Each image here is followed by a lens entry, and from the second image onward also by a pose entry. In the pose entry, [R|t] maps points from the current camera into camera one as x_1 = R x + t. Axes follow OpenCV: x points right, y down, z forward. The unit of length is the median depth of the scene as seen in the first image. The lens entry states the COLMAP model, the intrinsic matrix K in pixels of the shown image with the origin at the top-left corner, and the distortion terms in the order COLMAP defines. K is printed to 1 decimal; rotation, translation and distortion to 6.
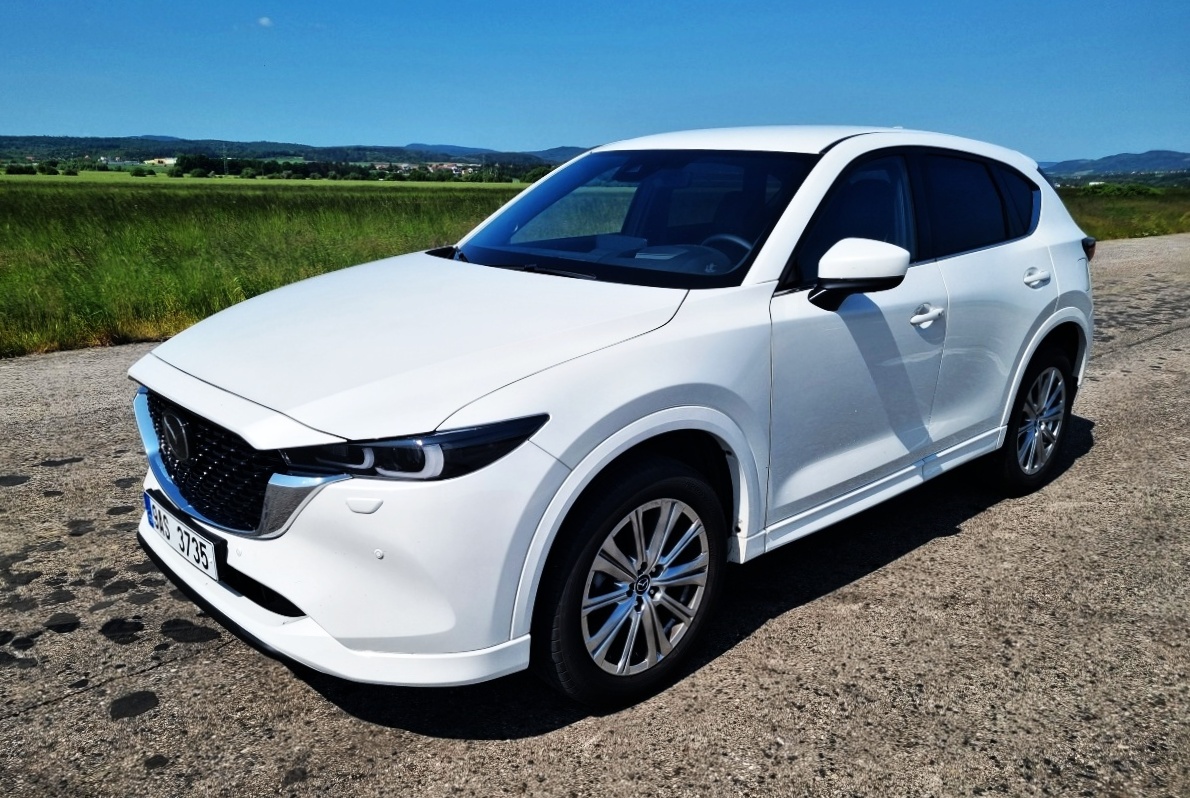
lens RADIAL K [[914.1, 0, 595.0], [0, 914.1, 399.0], [0, 0, 1]] dist [0.029948, -0.000613]
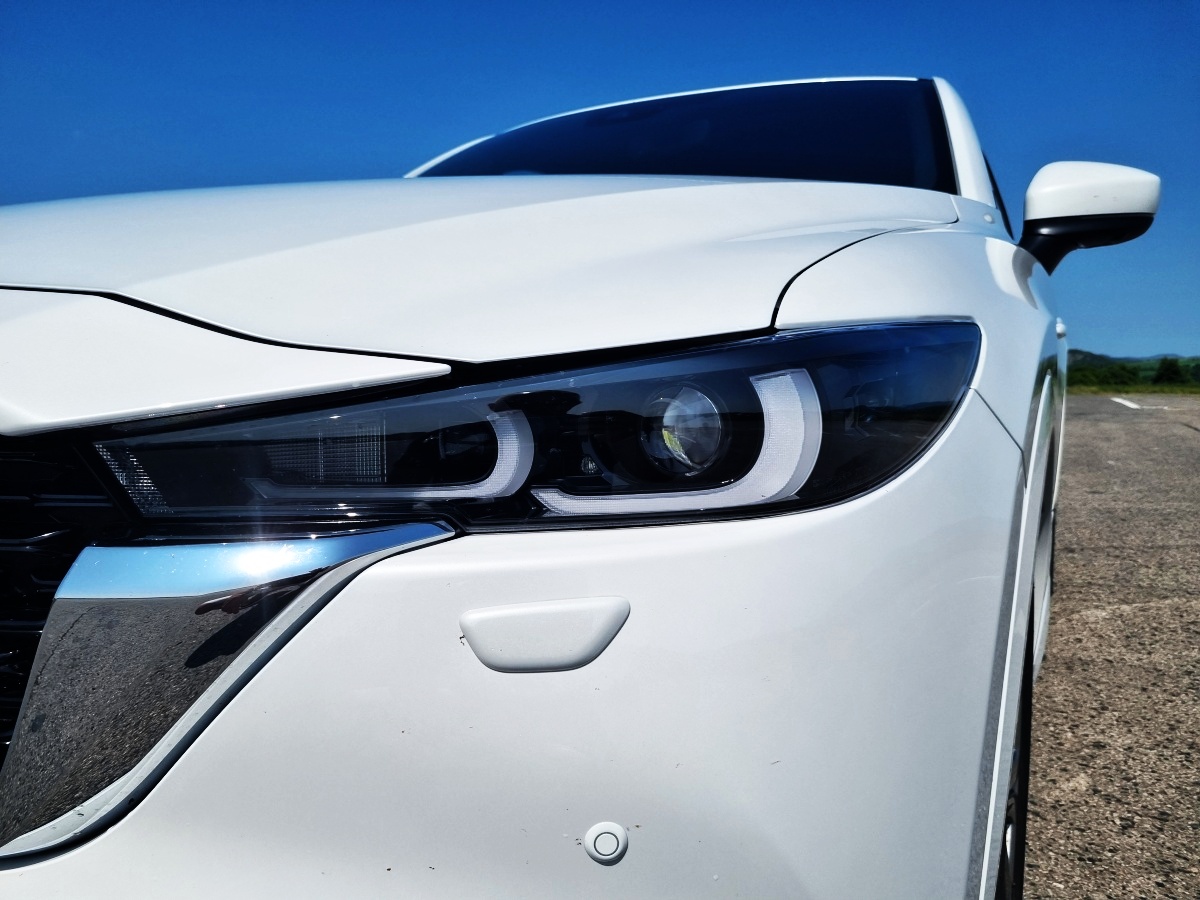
lens RADIAL K [[938.6, 0, 600.0], [0, 938.6, 450.0], [0, 0, 1]] dist [0.030524, -0.011844]
pose [[0.951340, -0.043097, 0.305114, -0.304372], [0.083967, 0.988957, -0.122121, 0.097888], [-0.296482, 0.141798, 0.944453, 0.750666]]
